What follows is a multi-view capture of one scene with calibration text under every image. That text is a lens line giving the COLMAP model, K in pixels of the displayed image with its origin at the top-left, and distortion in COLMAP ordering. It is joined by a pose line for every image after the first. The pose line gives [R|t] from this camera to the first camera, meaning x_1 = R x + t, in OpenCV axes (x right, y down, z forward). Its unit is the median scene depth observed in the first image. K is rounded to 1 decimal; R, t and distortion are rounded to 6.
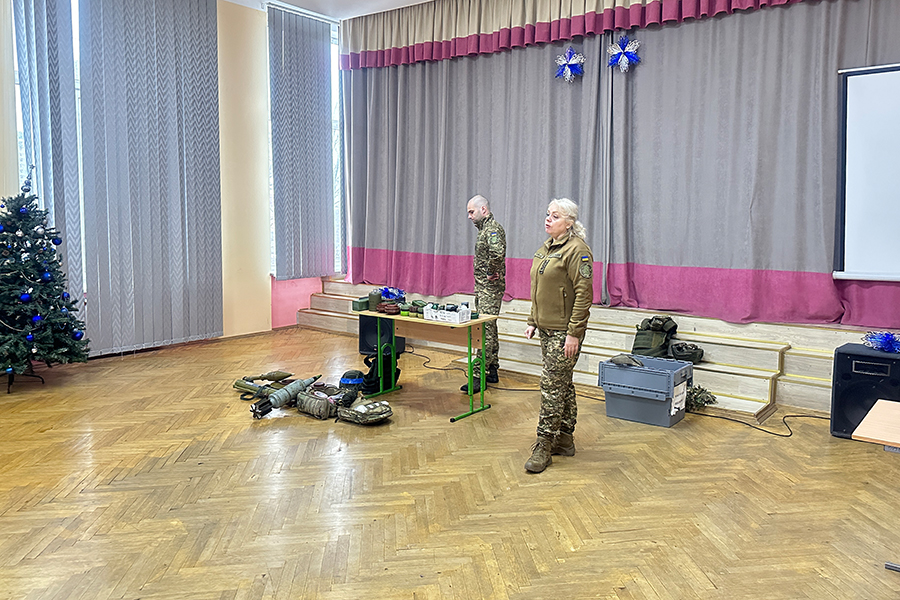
lens RADIAL K [[667.9, 0, 490.7], [0, 667.9, 276.9], [0, 0, 1]] dist [0.004528, 0.000181]
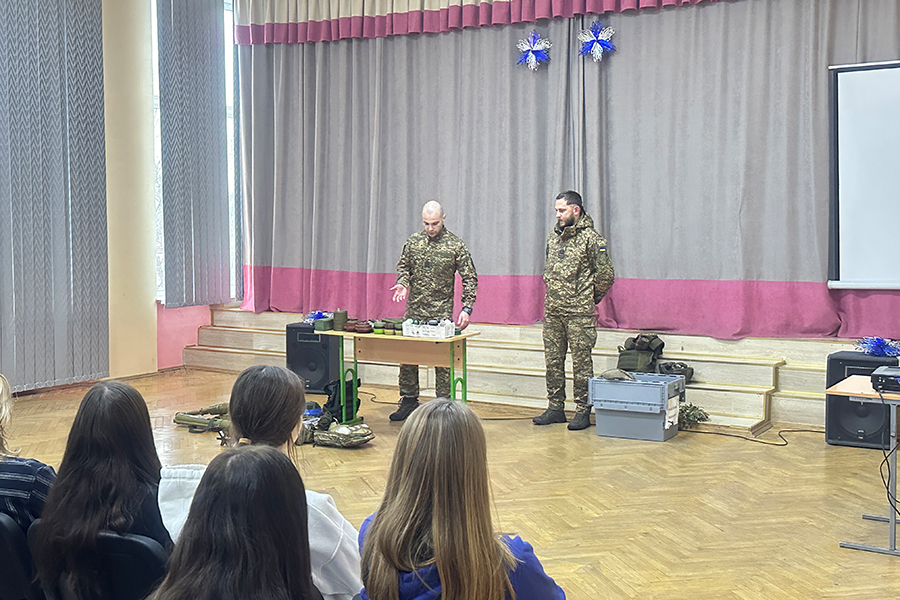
lens RADIAL K [[1060.1, 0, 431.1], [0, 1060.1, 300.4], [0, 0, 1]] dist [-0.091263, 0.592414]
pose [[0.995997, -0.015731, 0.087991, -0.157147], [0.017511, 0.999656, -0.019503, 0.035772], [-0.087654, 0.020966, 0.995930, -0.391621]]
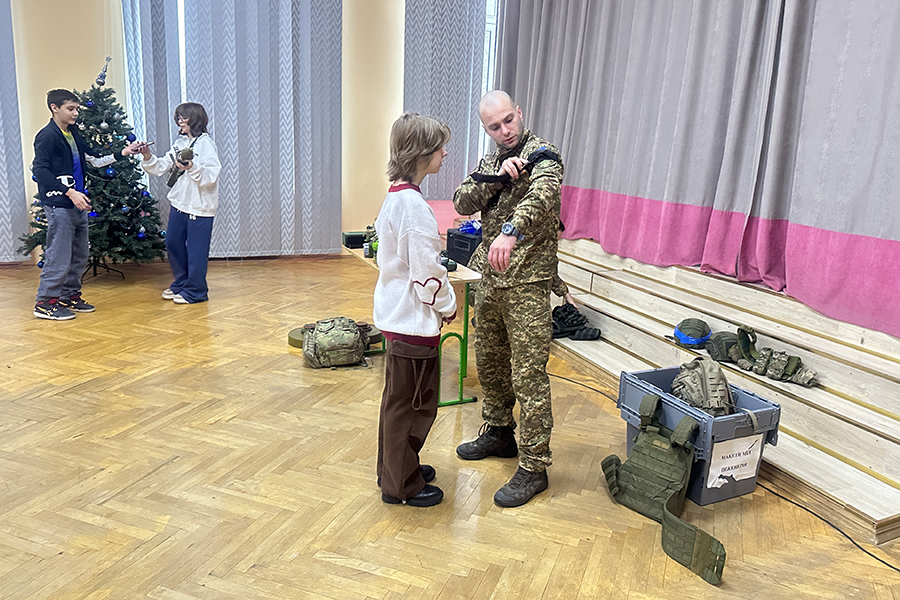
lens RADIAL K [[667.9, 0, 490.7], [0, 667.9, 276.9], [0, 0, 1]] dist [0.004528, 0.000181]
pose [[0.894628, 0.139070, -0.424618, 0.256022], [-0.092340, 0.987359, 0.128827, -0.025791], [0.437166, -0.076043, 0.896160, 0.320724]]
